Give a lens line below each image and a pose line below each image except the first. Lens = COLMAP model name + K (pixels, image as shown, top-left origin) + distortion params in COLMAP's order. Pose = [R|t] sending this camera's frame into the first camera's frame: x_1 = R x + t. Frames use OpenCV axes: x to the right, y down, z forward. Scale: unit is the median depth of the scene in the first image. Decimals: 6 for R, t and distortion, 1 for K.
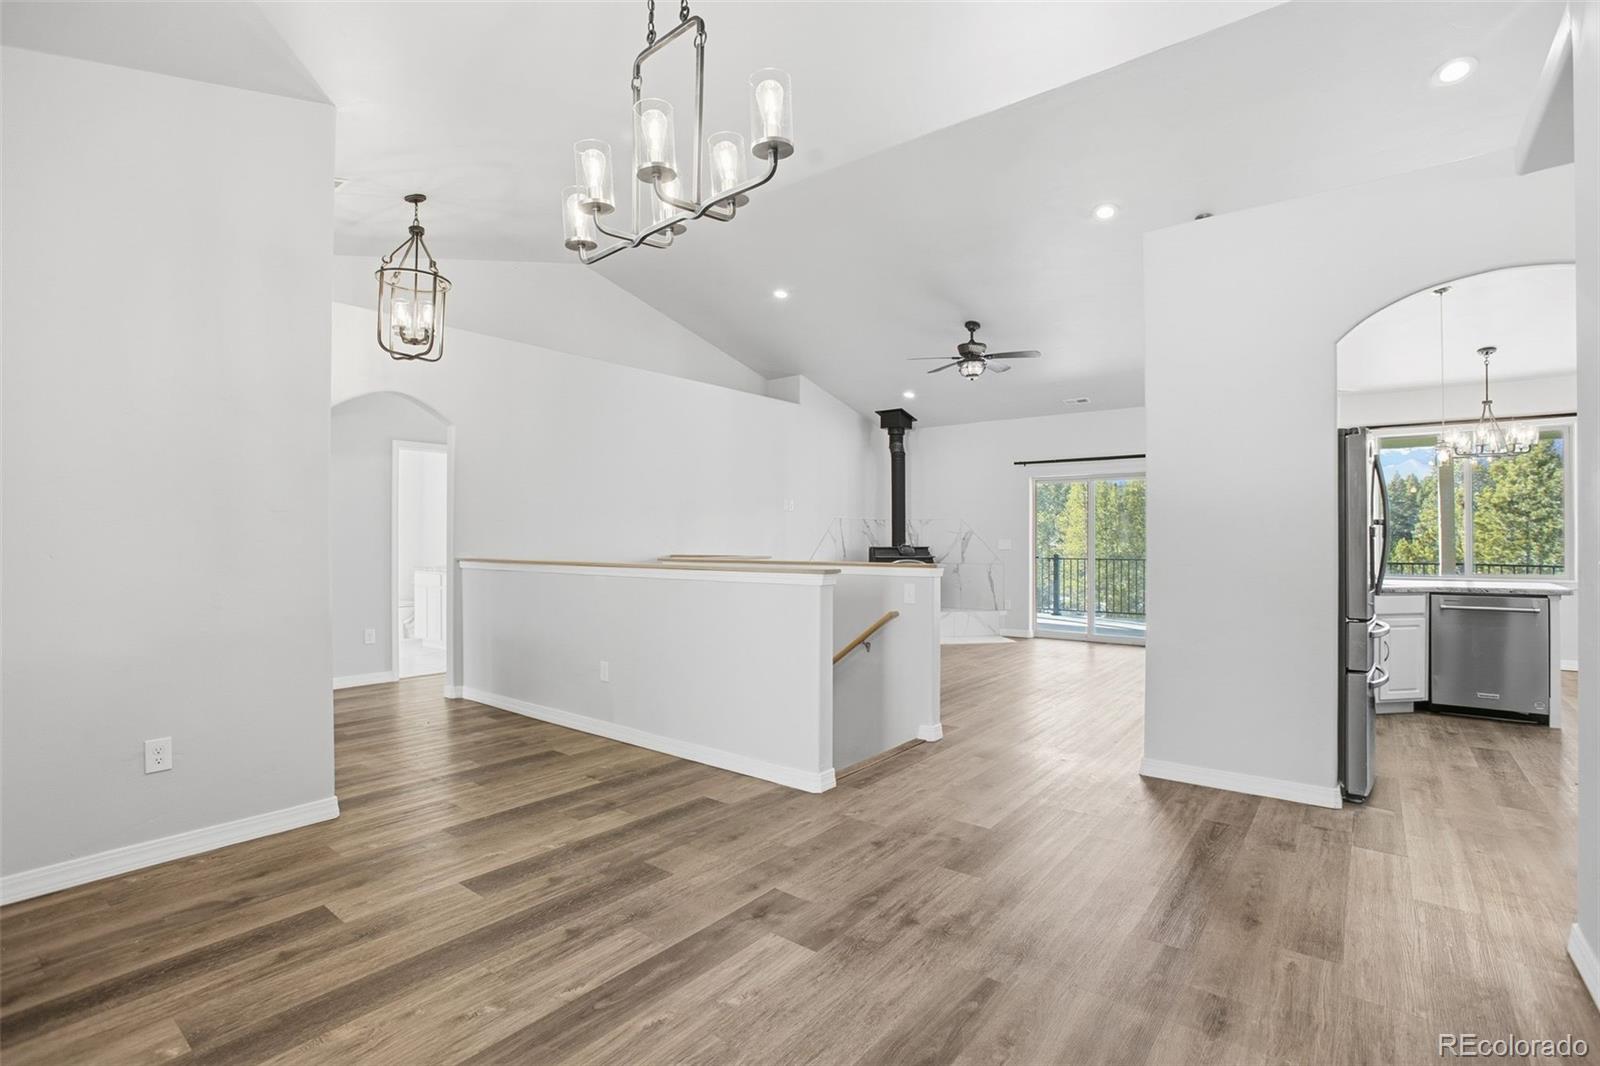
lens RADIAL K [[757.3, 0, 793.5], [0, 757.3, 543.5], [0, 0, 1]] dist [-0.026202, 0.002805]
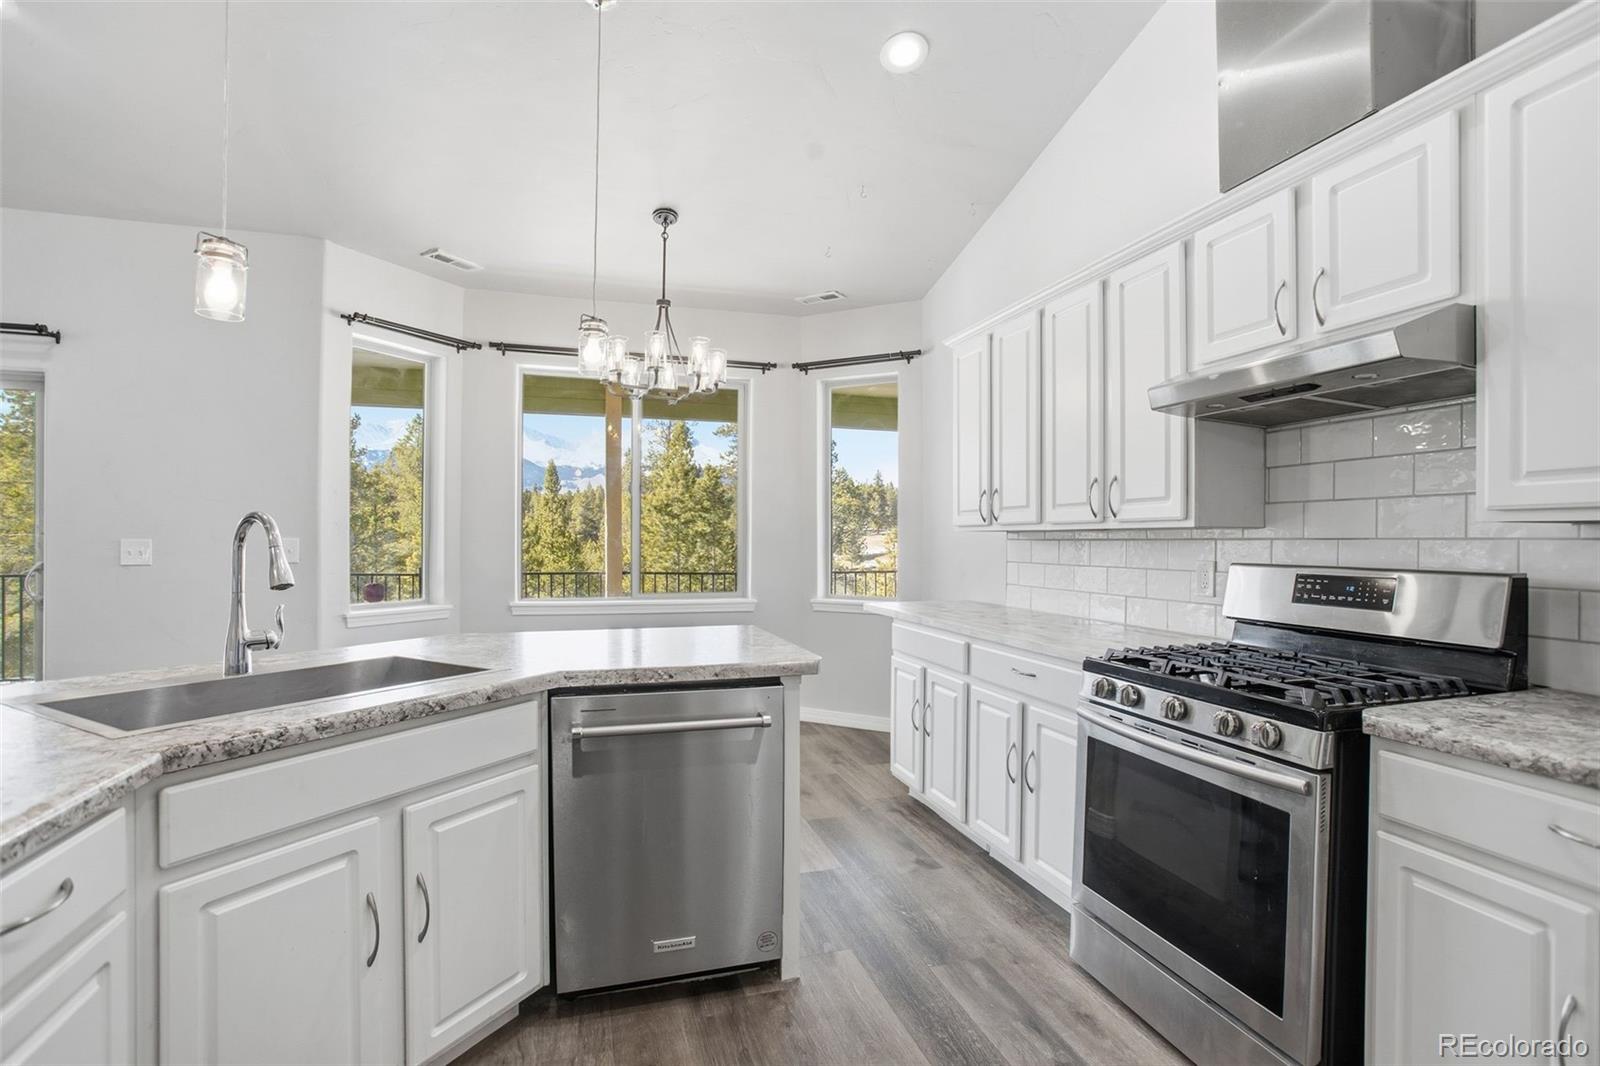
lens RADIAL K [[757.3, 0, 795.1], [0, 757.3, 542.3], [0, 0, 1]] dist [-0.026202, 0.002805]
pose [[0.583829, 0.007506, 0.811842, 0.190684], [-0.009459, 0.999952, -0.002443, -0.001885], [-0.811822, -0.006253, 0.583872, 0.210035]]
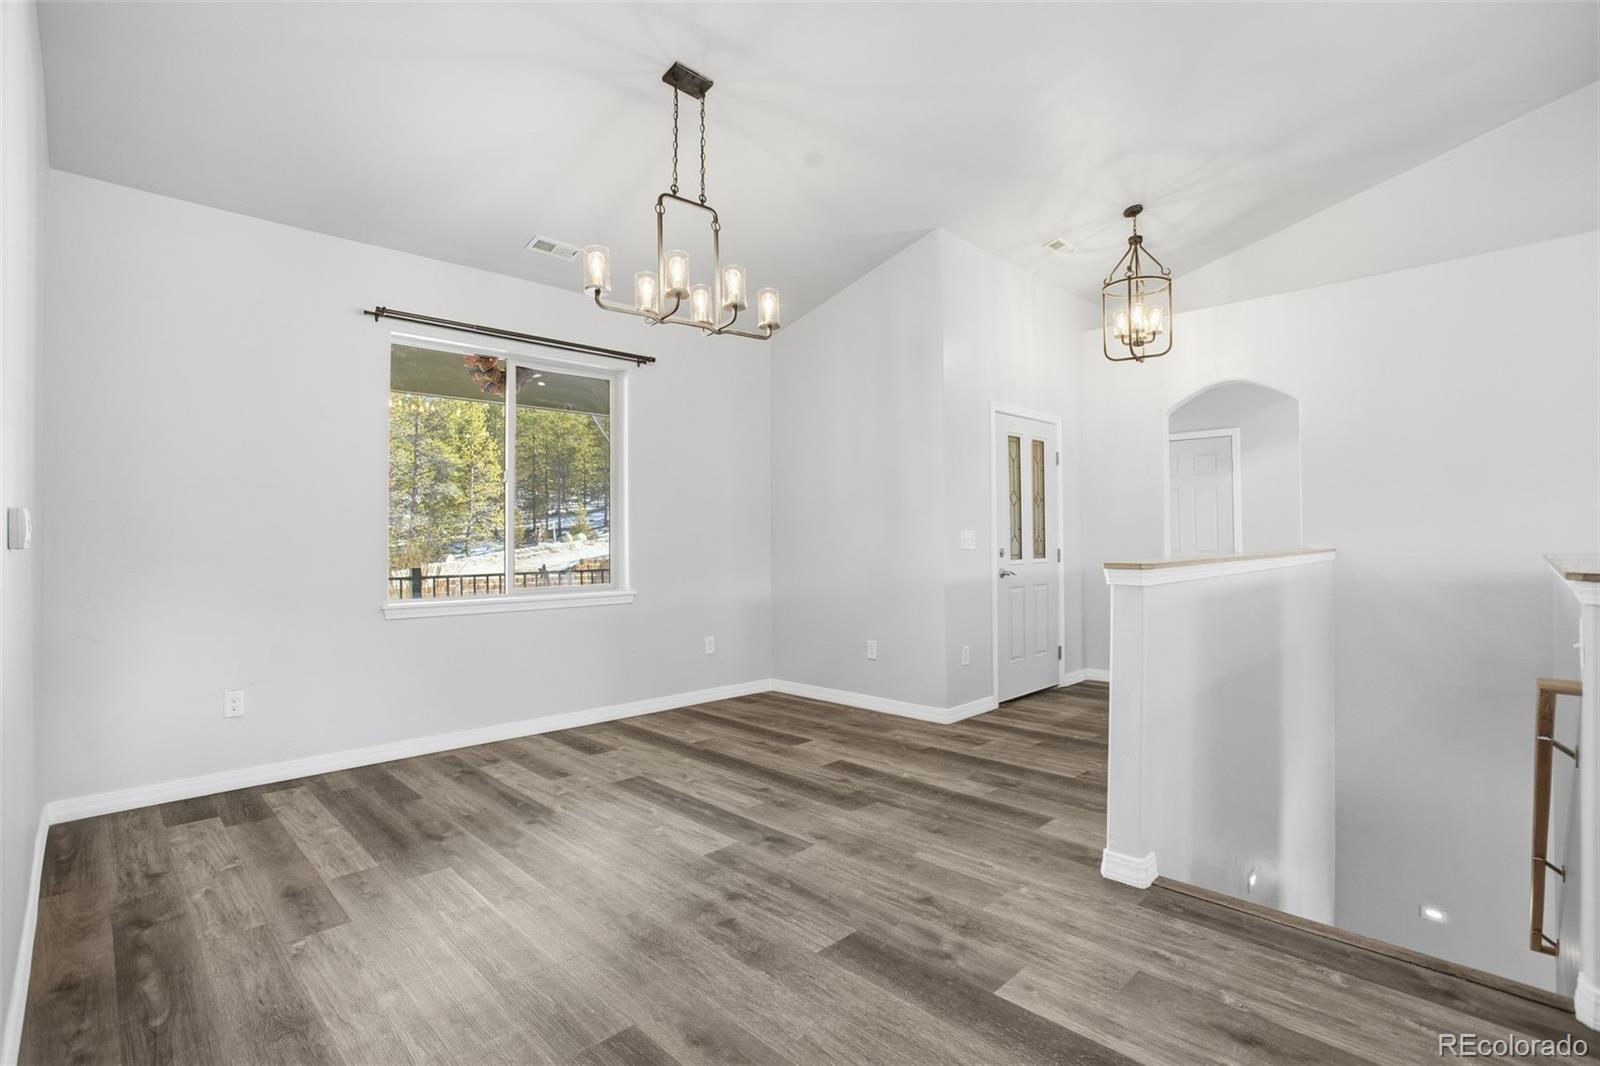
lens RADIAL K [[757.3, 0, 792.9], [0, 757.3, 537.8], [0, 0, 1]] dist [-0.026202, 0.002805]
pose [[-0.140820, -0.010233, -0.989982, 1.132051], [0.008669, 0.999896, -0.011569, 0.032963], [0.989997, -0.010211, -0.140717, 1.208514]]
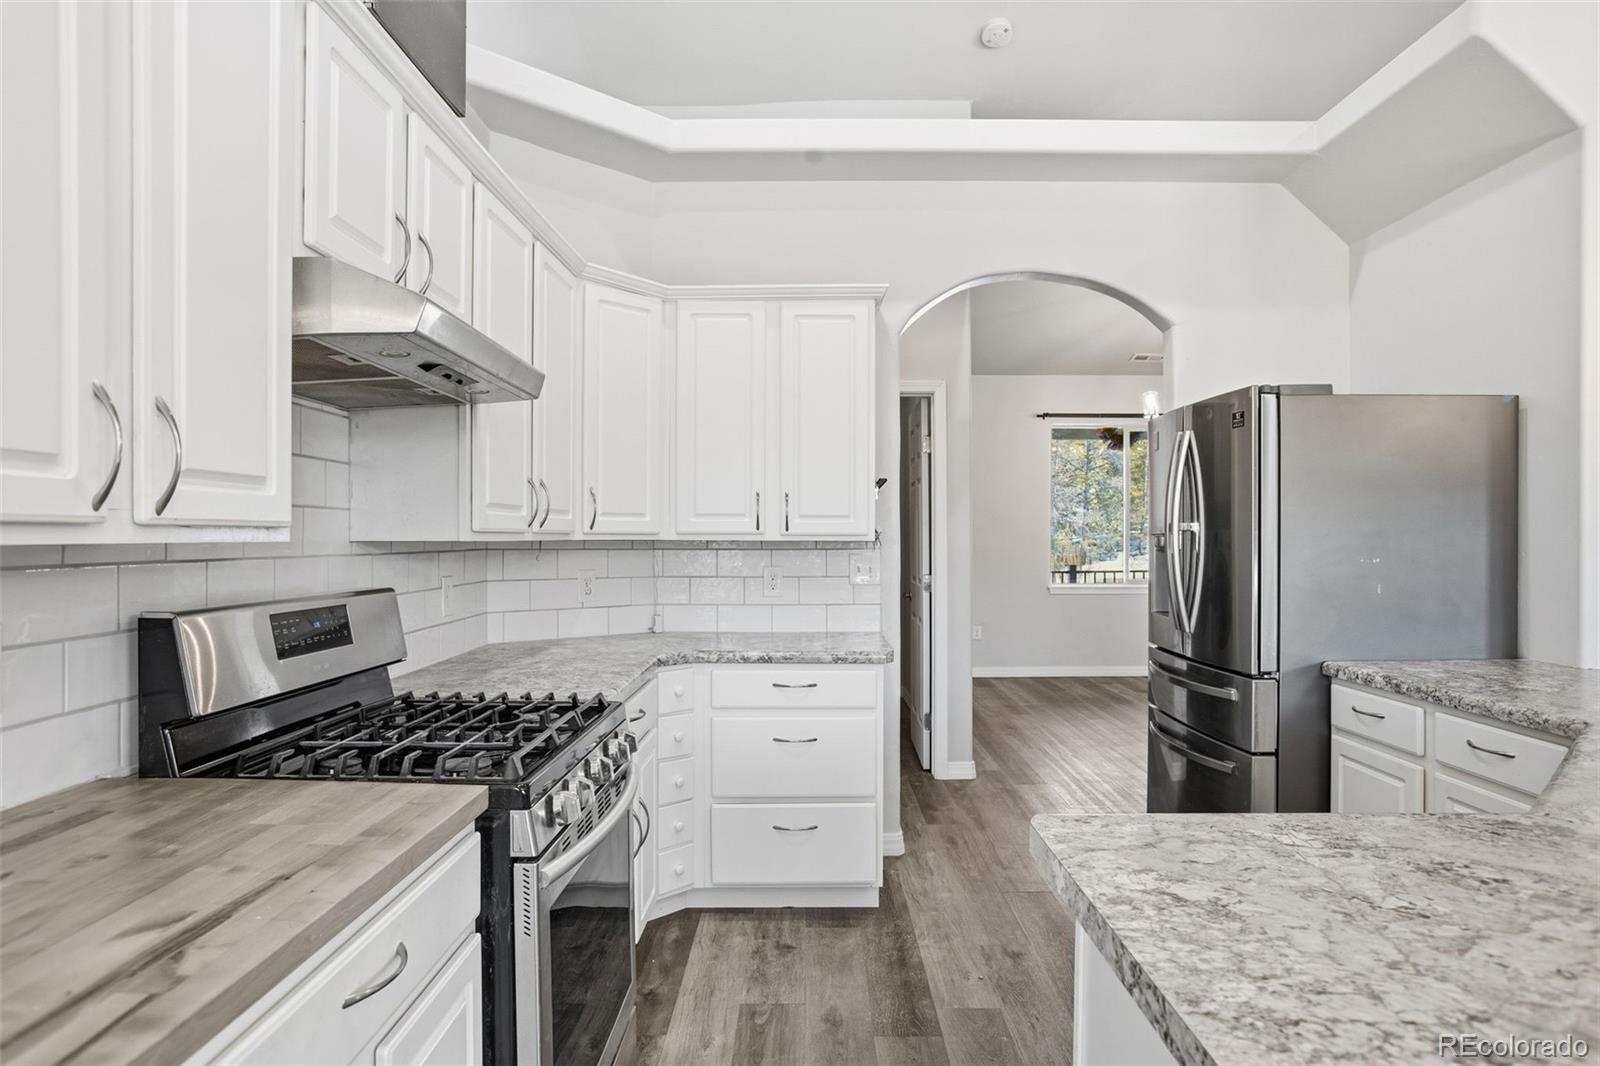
lens RADIAL K [[825.9, 0, 796.7], [0, 825.9, 542.9], [0, 0, 1]] dist [-0.046524, 0.003072]
pose [[-0.812161, -0.000677, -0.583433, 3.200693], [0.003468, 0.999976, -0.005989, -0.017083], [0.583423, -0.006887, -0.812139, 2.833648]]
